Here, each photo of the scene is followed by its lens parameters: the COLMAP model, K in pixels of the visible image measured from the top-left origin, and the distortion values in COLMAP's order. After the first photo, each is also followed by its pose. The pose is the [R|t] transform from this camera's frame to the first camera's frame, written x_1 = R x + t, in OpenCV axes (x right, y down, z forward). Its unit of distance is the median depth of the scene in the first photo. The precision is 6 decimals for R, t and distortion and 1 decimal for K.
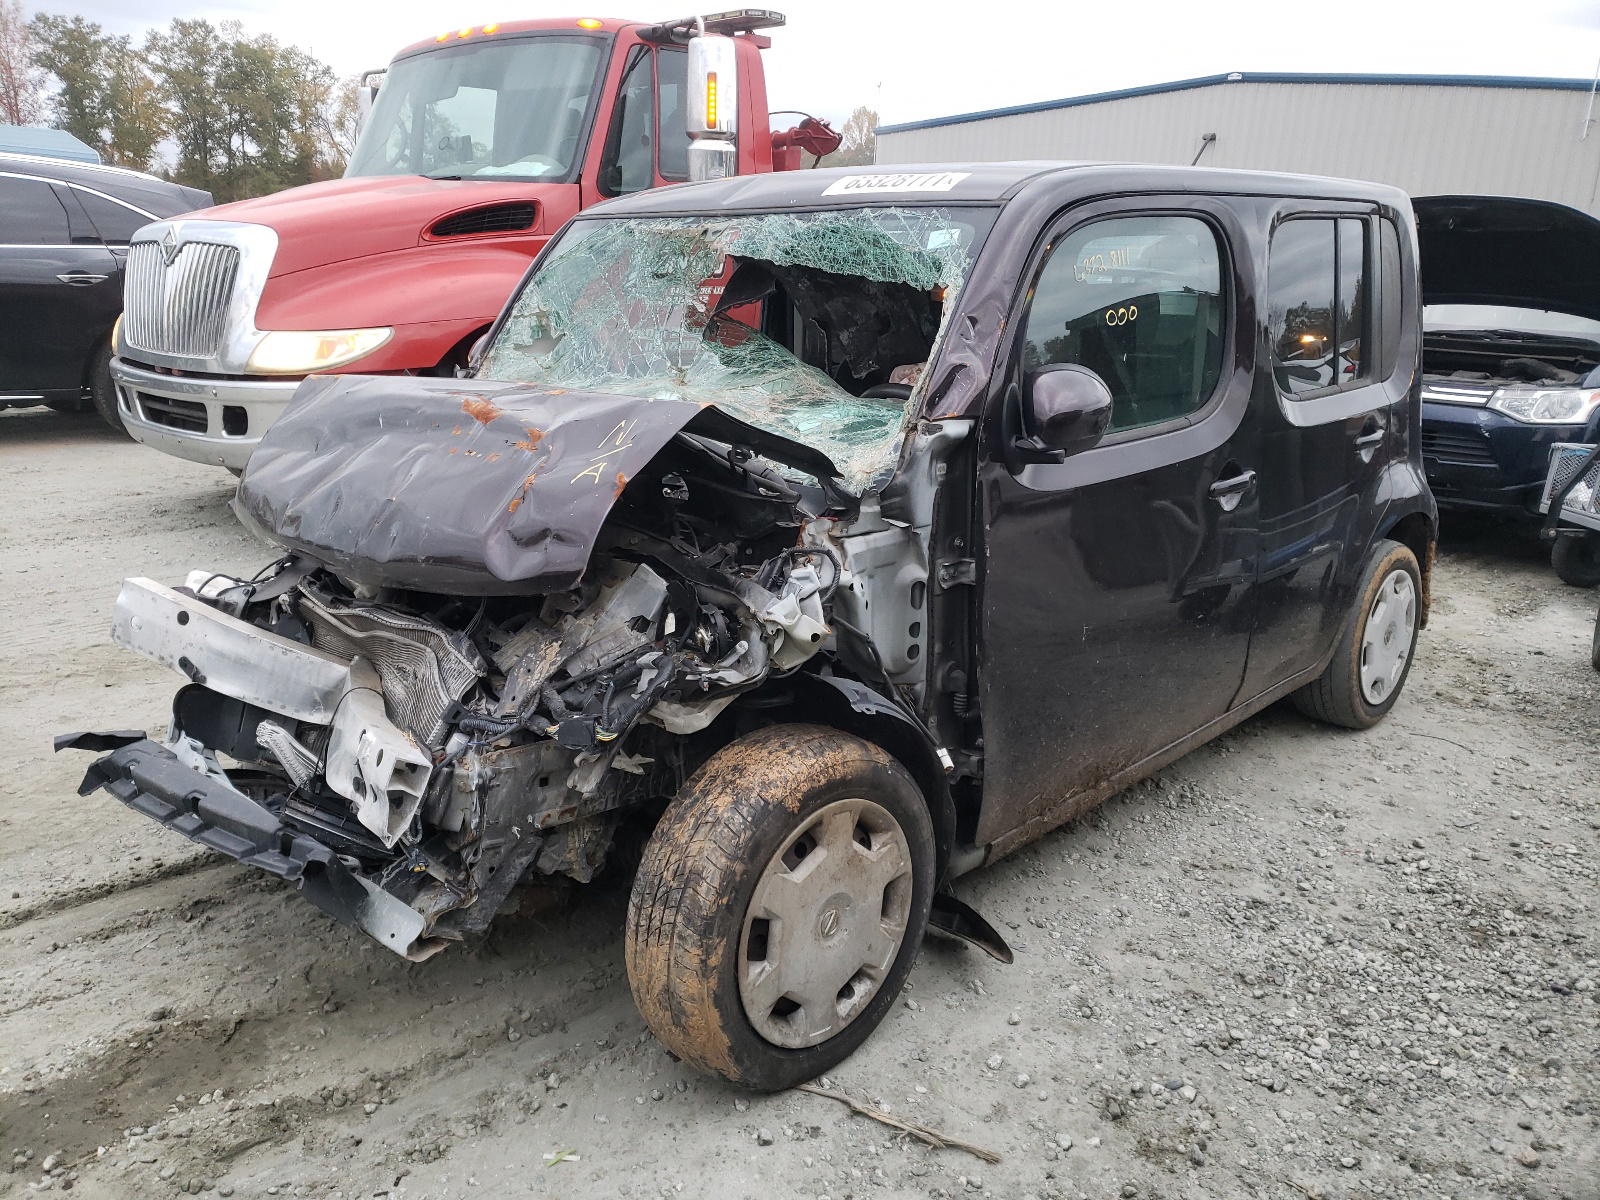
lens RADIAL K [[1256.9, 0, 800.0], [0, 1256.9, 600.0], [0, 0, 1]] dist [0.000819, -0.000530]
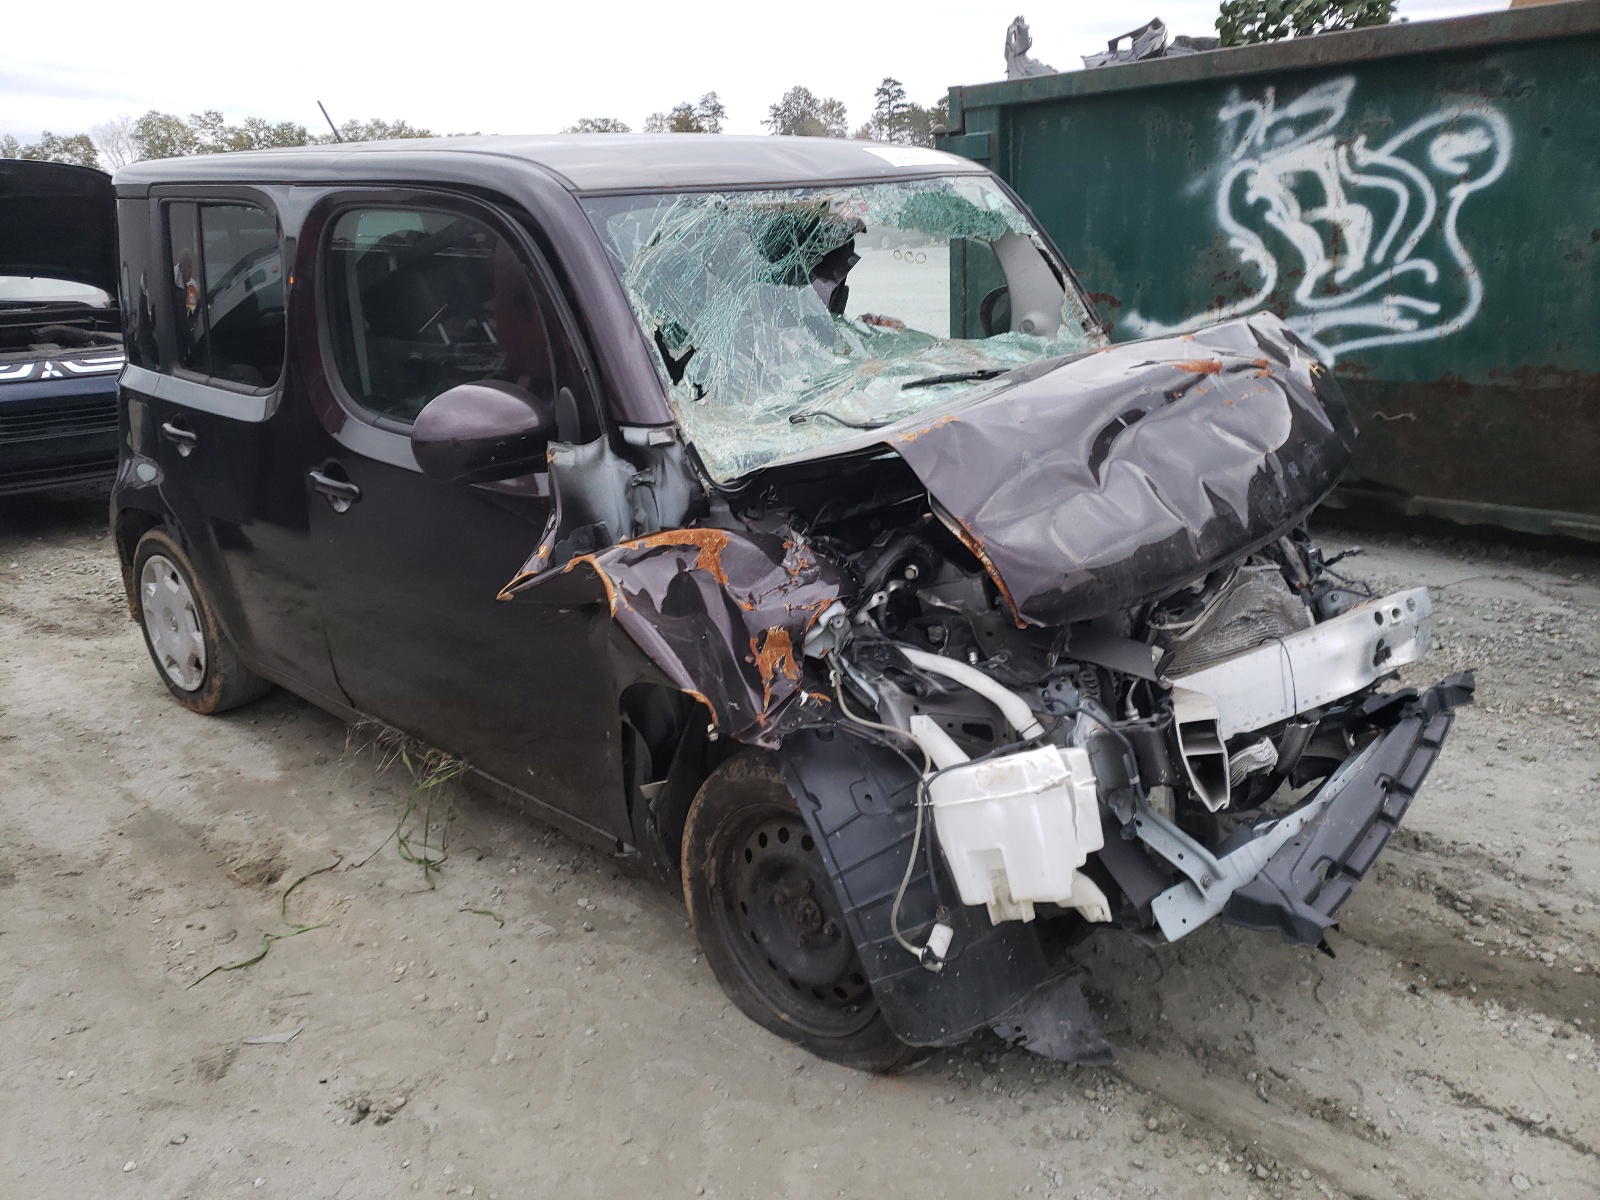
lens RADIAL K [[1256.9, 0, 800.0], [0, 1256.9, 600.0], [0, 0, 1]] dist [0.000819, -0.000530]
pose [[-0.043675, -0.325920, 0.944388, -1.174697], [0.297353, 0.898208, 0.323735, -0.373173], [-0.953768, 0.294955, 0.057684, 1.164806]]
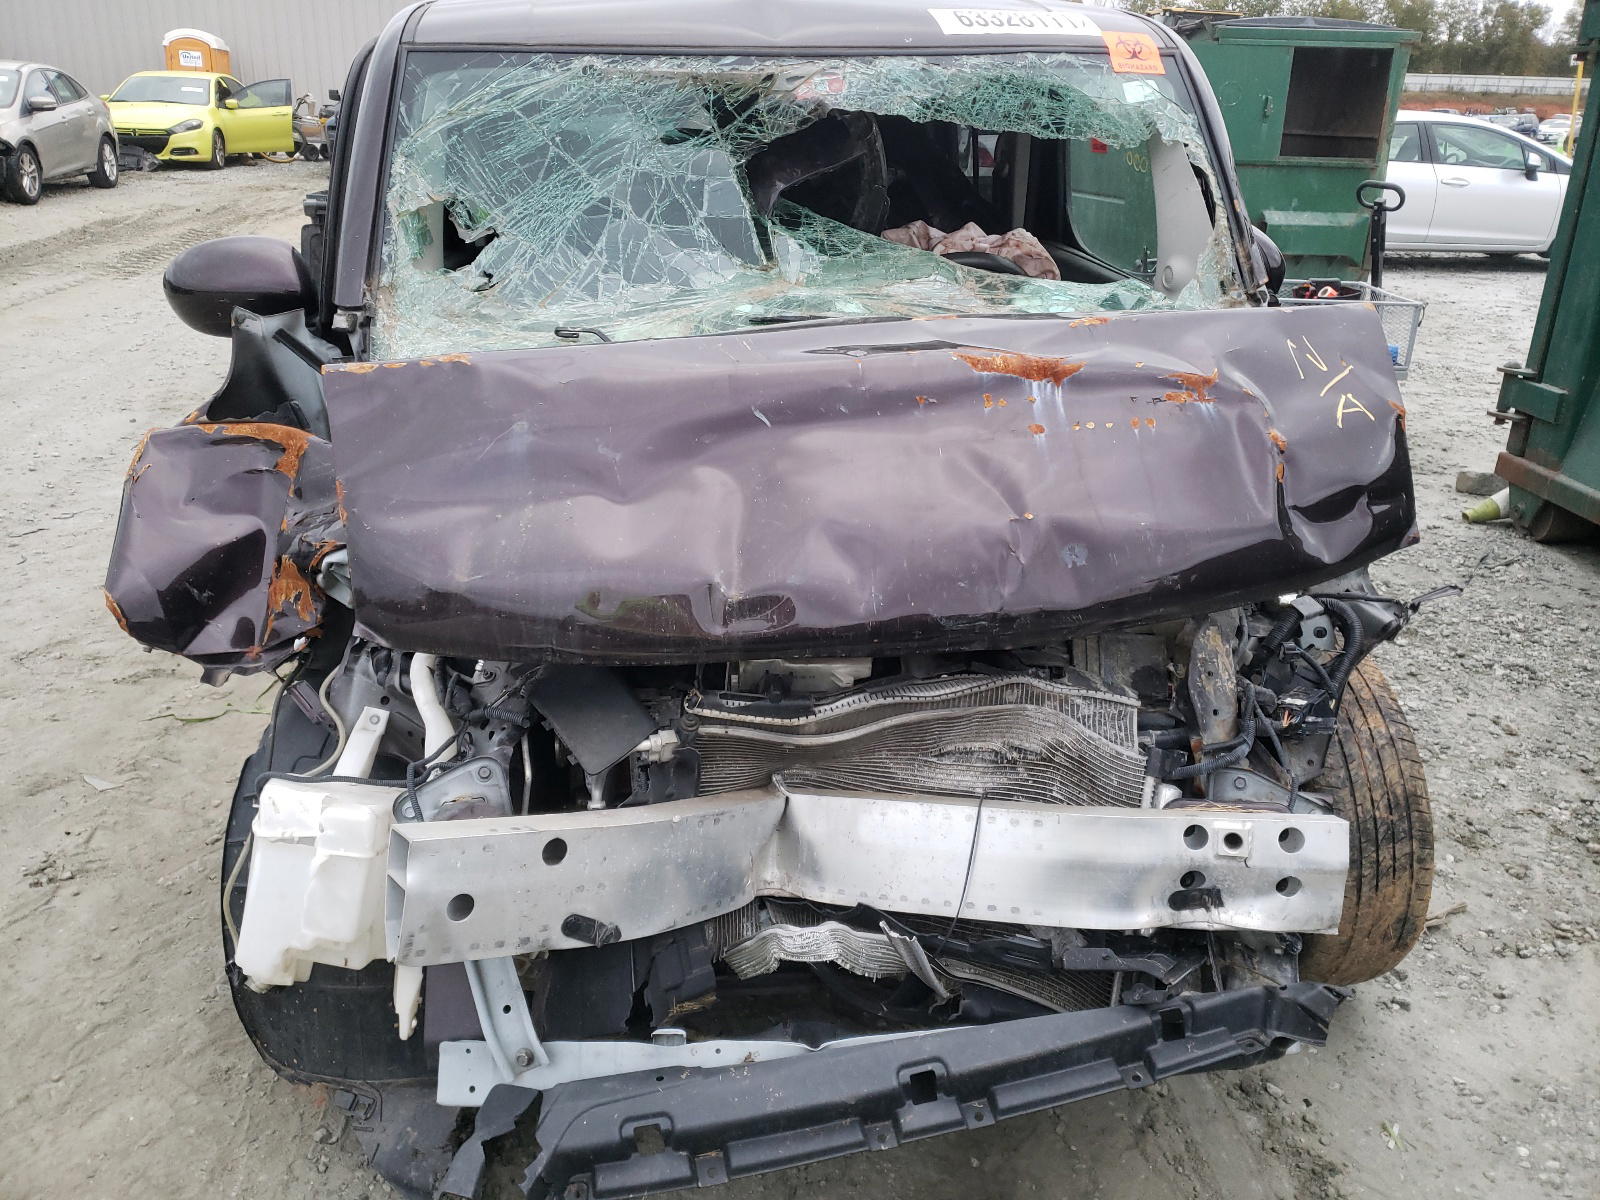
lens RADIAL K [[1289.9, 0, 800.4], [0, 1289.9, 556.3], [0, 0, 1]] dist [-0.002001, -0.001478]
pose [[0.599401, -0.298002, 0.742909, -0.797192], [0.203903, 0.954342, 0.218299, -0.204917], [-0.774043, 0.020633, 0.632797, 0.561434]]
